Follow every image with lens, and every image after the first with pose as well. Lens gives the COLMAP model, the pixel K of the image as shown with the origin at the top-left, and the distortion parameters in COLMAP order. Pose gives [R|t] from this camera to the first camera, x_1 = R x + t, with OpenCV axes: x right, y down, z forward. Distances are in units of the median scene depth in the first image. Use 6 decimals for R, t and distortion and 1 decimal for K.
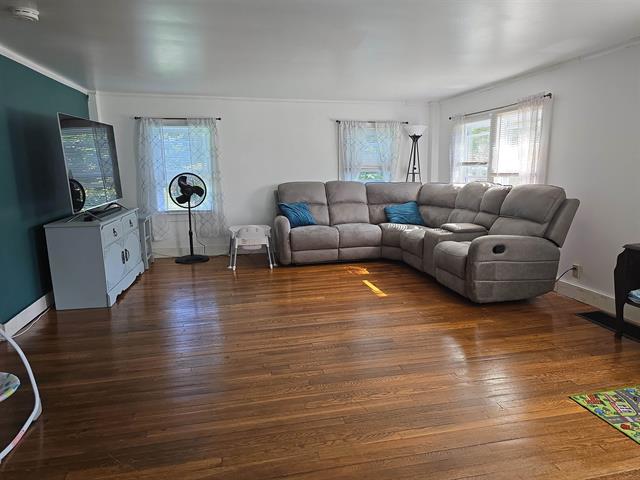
lens RADIAL K [[429.5, 0, 325.8], [0, 429.5, 246.9], [0, 0, 1]] dist [0.050168, -0.044564]
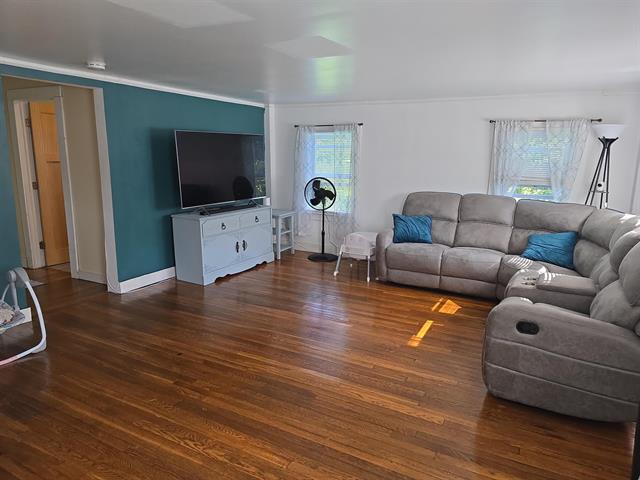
lens RADIAL K [[429.5, 0, 315.8], [0, 429.5, 240.8], [0, 0, 1]] dist [0.050168, -0.044564]
pose [[0.756256, 0.148287, -0.637250, 0.357306], [-0.143313, 0.987869, 0.059799, -0.075495], [0.638387, 0.046103, 0.768333, 0.181625]]
